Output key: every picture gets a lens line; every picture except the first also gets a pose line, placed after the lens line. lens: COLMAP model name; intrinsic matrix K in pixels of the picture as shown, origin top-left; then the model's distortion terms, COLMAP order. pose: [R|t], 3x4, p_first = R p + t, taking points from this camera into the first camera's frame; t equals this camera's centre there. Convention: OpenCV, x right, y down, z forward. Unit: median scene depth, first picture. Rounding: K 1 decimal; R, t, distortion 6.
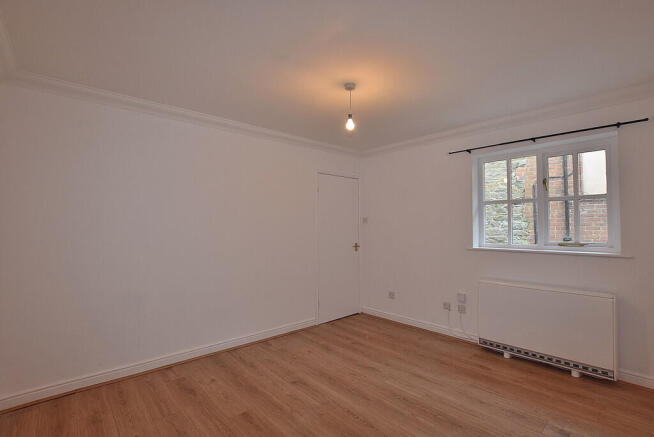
lens RADIAL K [[308.1, 0, 329.8], [0, 308.1, 217.4], [0, 0, 1]] dist [-0.001605, -0.000220]
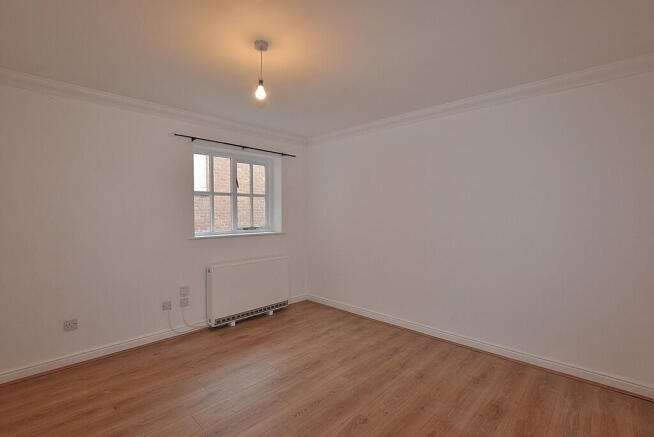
lens RADIAL K [[308.1, 0, 329.8], [0, 308.1, 217.4], [0, 0, 1]] dist [-0.001605, -0.000220]
pose [[-0.065520, -0.004026, 0.997843, -0.620400], [-0.021733, 0.999760, 0.002606, 0.025501], [-0.997615, -0.021515, -0.065592, 0.699042]]
